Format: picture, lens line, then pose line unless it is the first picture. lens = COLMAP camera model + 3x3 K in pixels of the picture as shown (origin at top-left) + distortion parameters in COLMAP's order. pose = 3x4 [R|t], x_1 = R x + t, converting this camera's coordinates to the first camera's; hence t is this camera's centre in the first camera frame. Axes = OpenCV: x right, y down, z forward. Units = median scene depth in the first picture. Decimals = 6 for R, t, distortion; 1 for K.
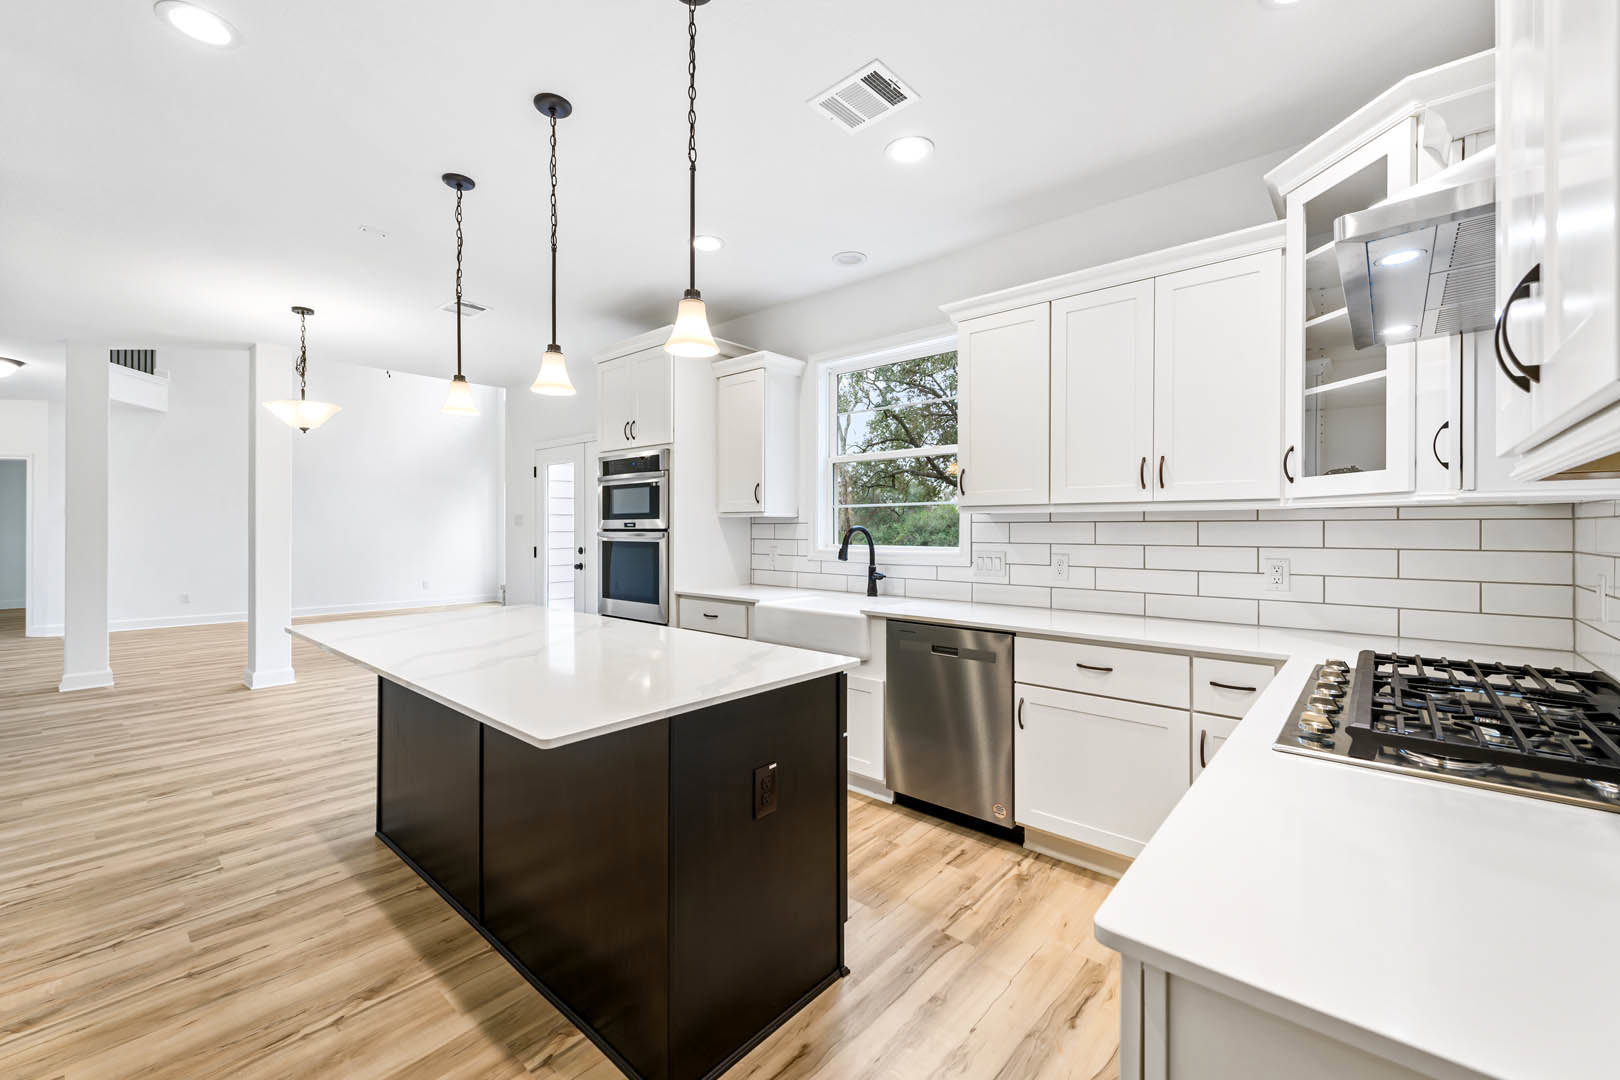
lens RADIAL K [[663.2, 0, 794.2], [0, 663.2, 529.6], [0, 0, 1]] dist [0.016069, -0.004445]
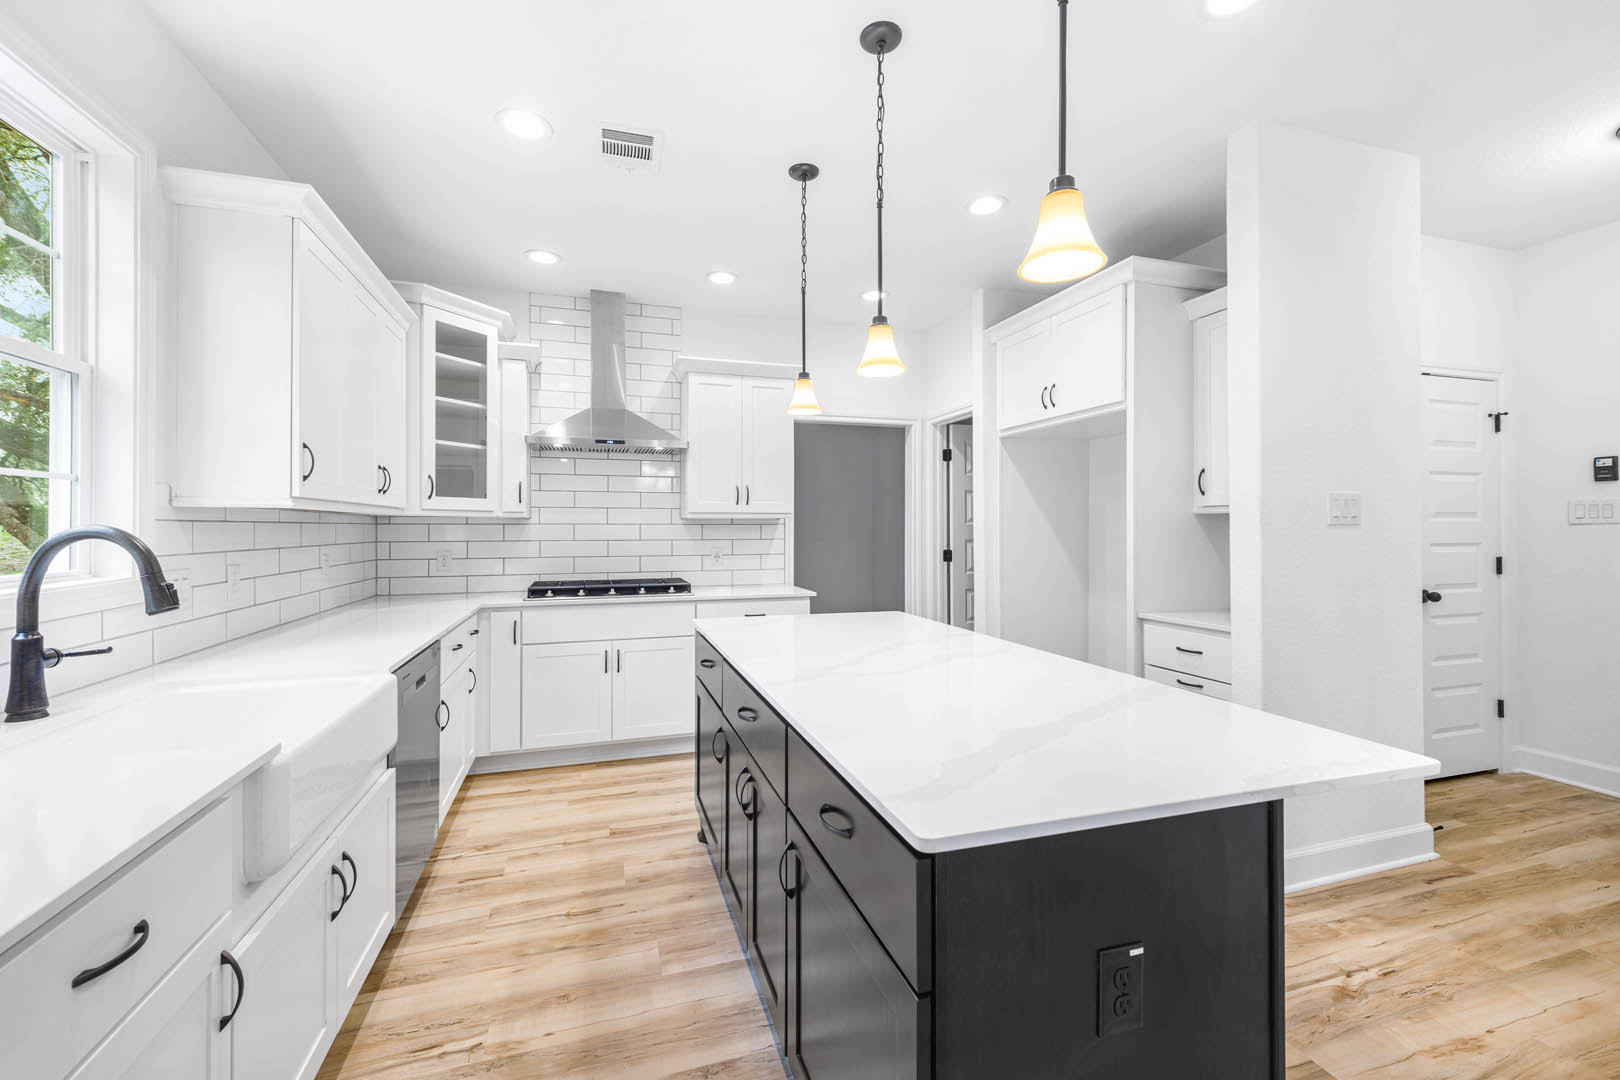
lens RADIAL K [[663.2, 0, 798.5], [0, 663.2, 522.0], [0, 0, 1]] dist [0.016069, -0.004445]
pose [[-0.862378, 0.002857, 0.506257, -0.647516], [-0.000656, 0.999977, -0.006761, -0.007420], [-0.506265, -0.006163, -0.862356, 1.647548]]
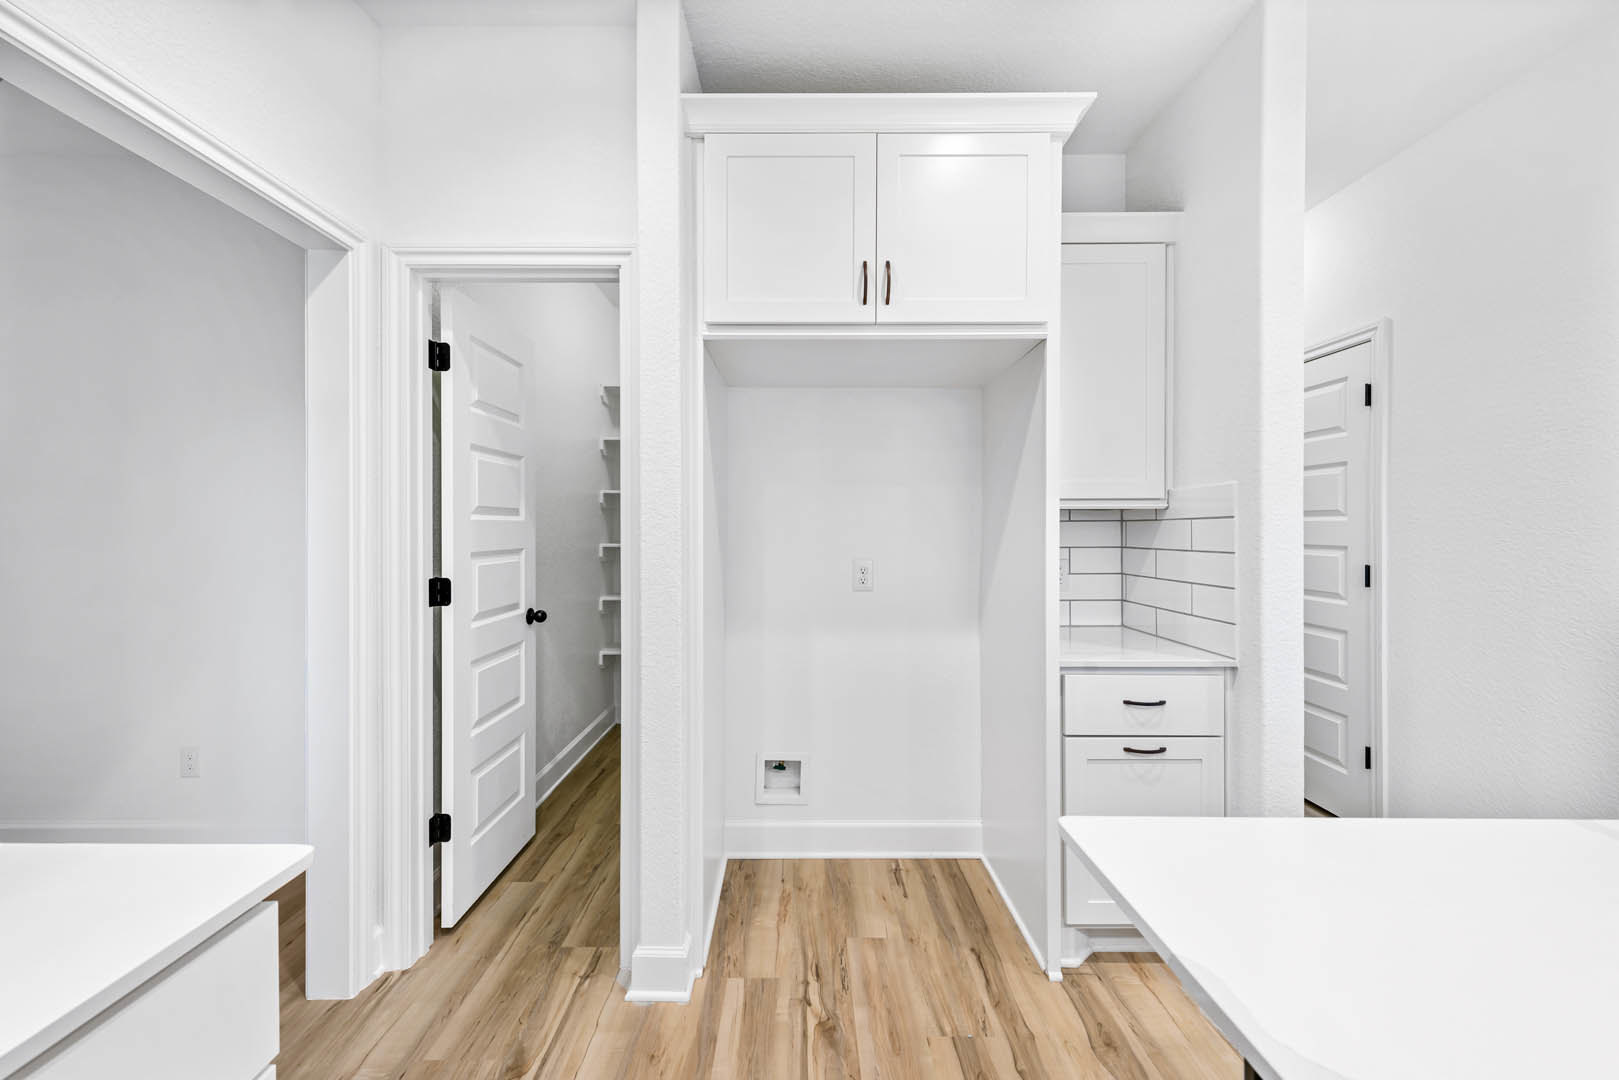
lens RADIAL K [[662.8, 0, 780.7], [0, 662.8, 518.8], [0, 0, 1]] dist [0.016069, -0.004445]
pose [[-0.741695, -0.007277, -0.670698, 0.189809], [-0.003843, 0.999971, -0.006599, -0.008647], [0.670727, -0.002317, -0.741701, 0.653450]]
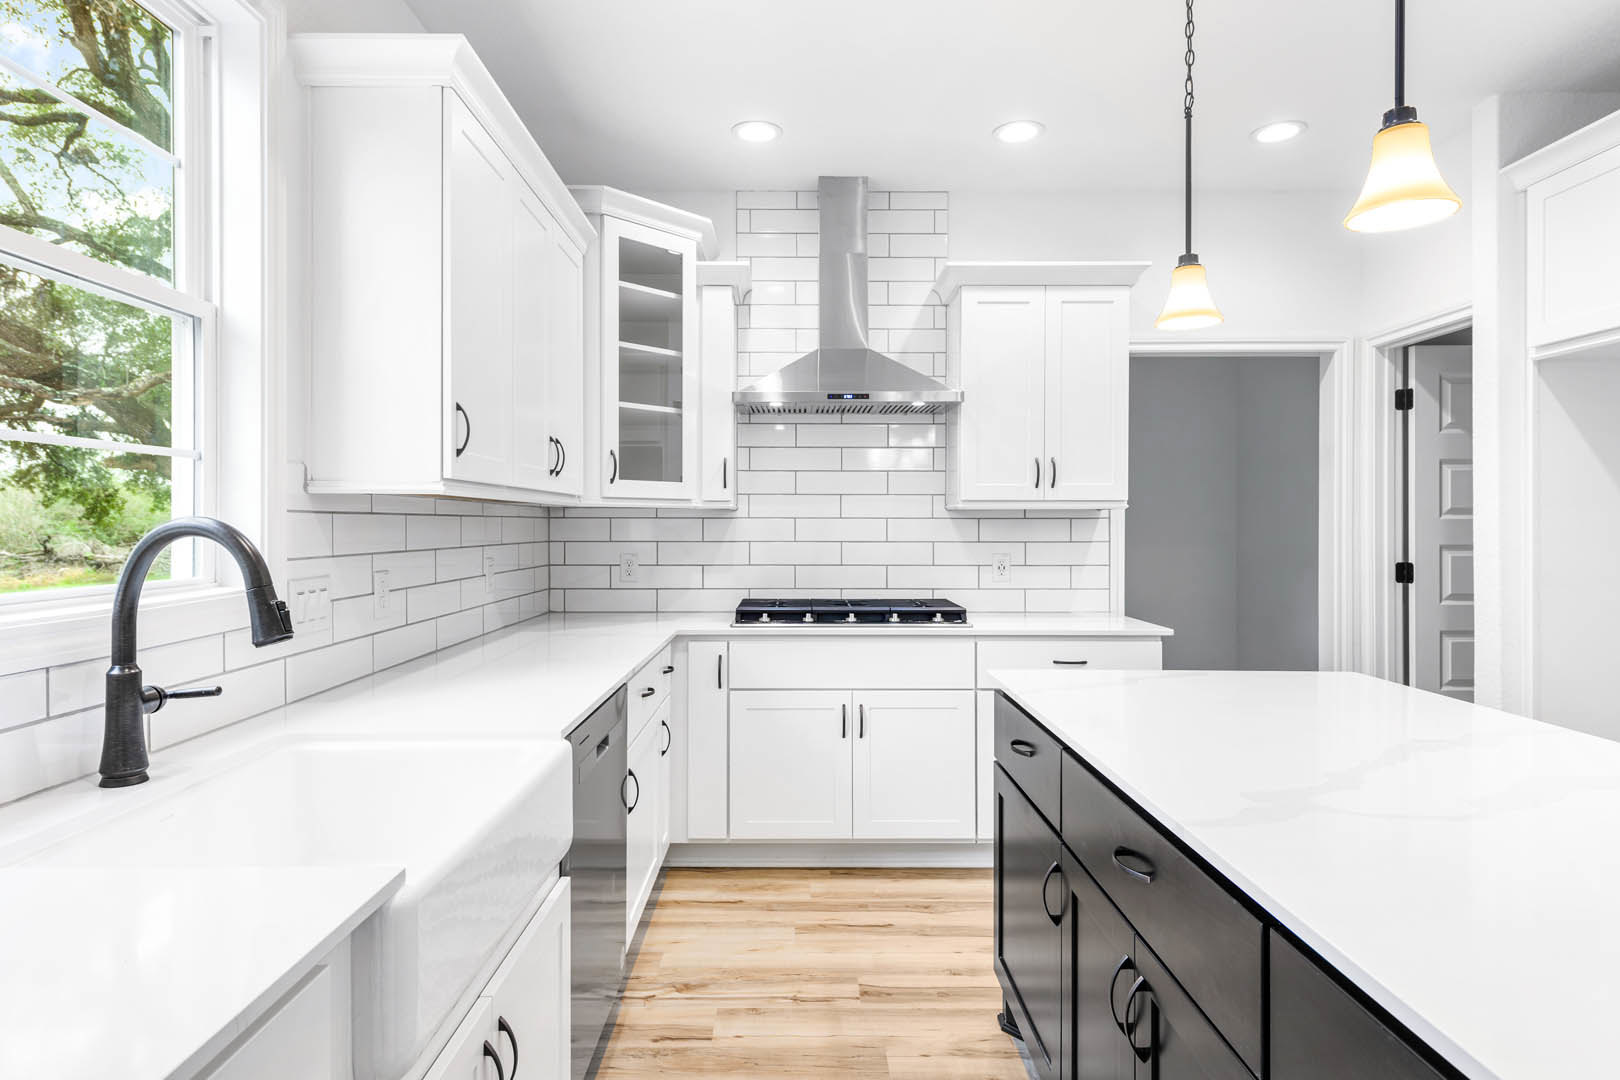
lens RADIAL K [[909.3, 0, 799.0], [0, 909.3, 523.0], [0, 0, 1]] dist [0.022942, -0.007716]
pose [[-0.674636, -0.001980, 0.738148, -0.498523], [-0.001984, 0.999998, 0.000870, -0.005719], [-0.738148, -0.000877, -0.674638, 1.564561]]
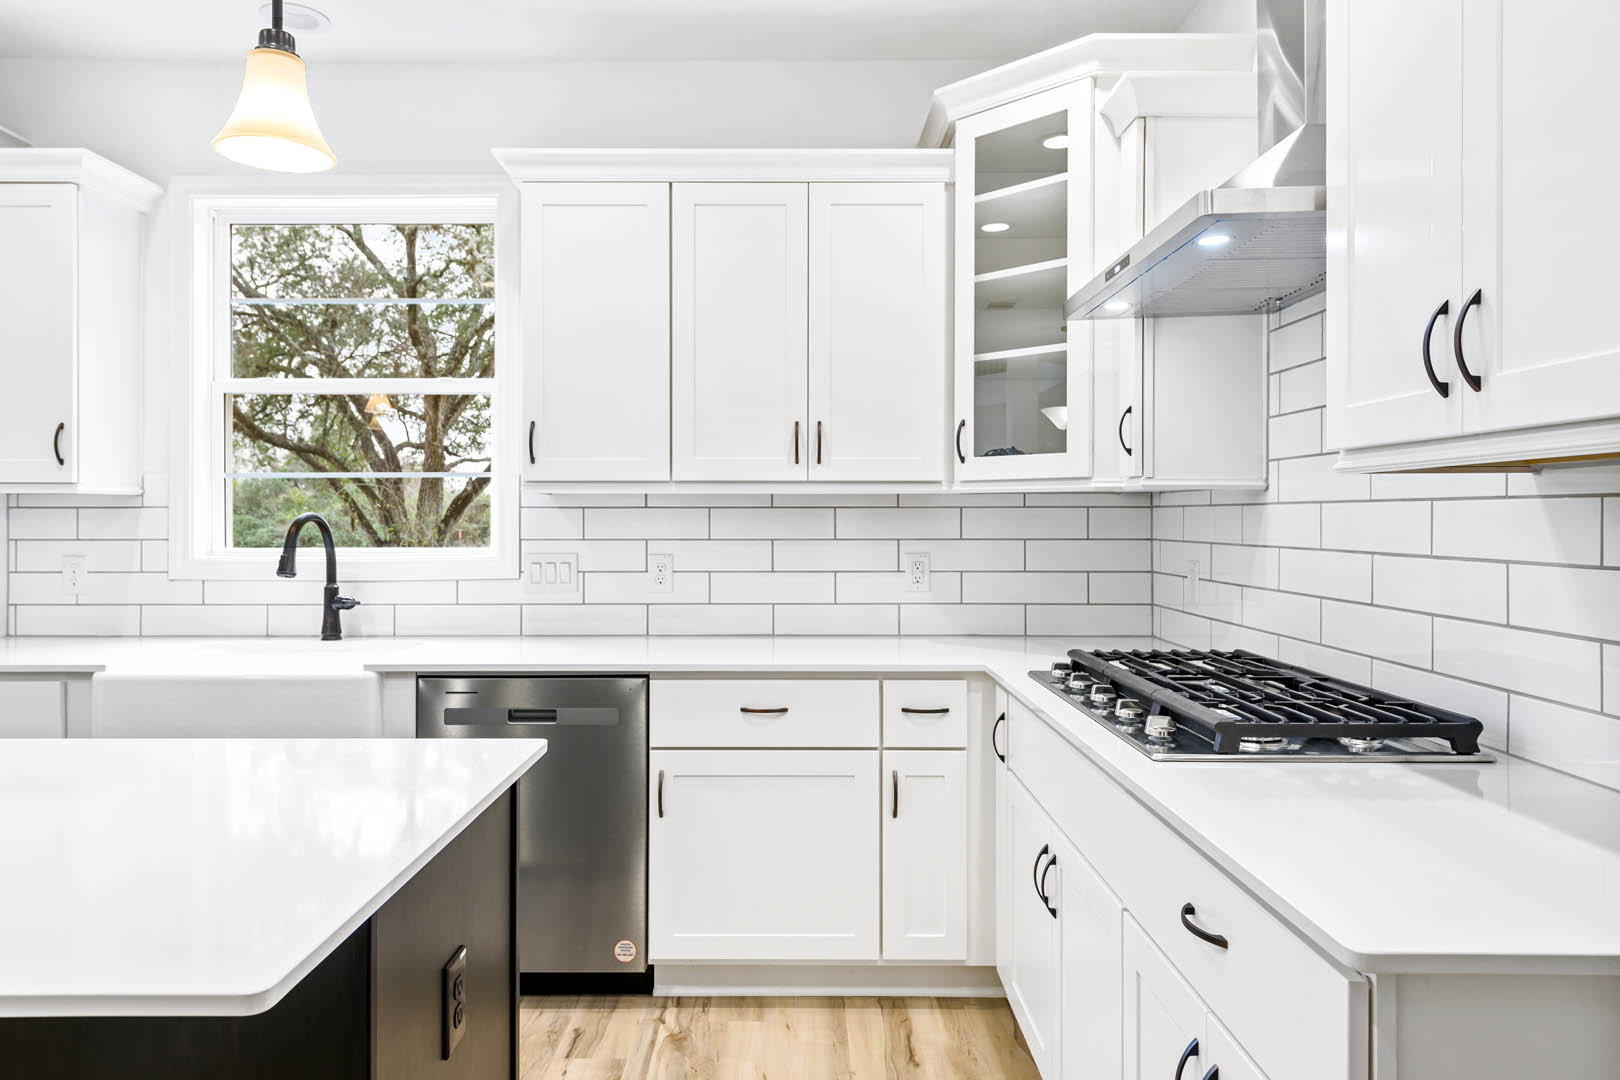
lens RADIAL K [[1080.5, 0, 795.1], [0, 1080.5, 517.7], [0, 0, 1]] dist [0.028916, -0.007342]
pose [[0.748096, -0.001219, 0.663589, -0.287914], [0.002391, 0.999997, -0.000859, 0.000365], [-0.663586, 0.002229, 0.748097, 0.099787]]
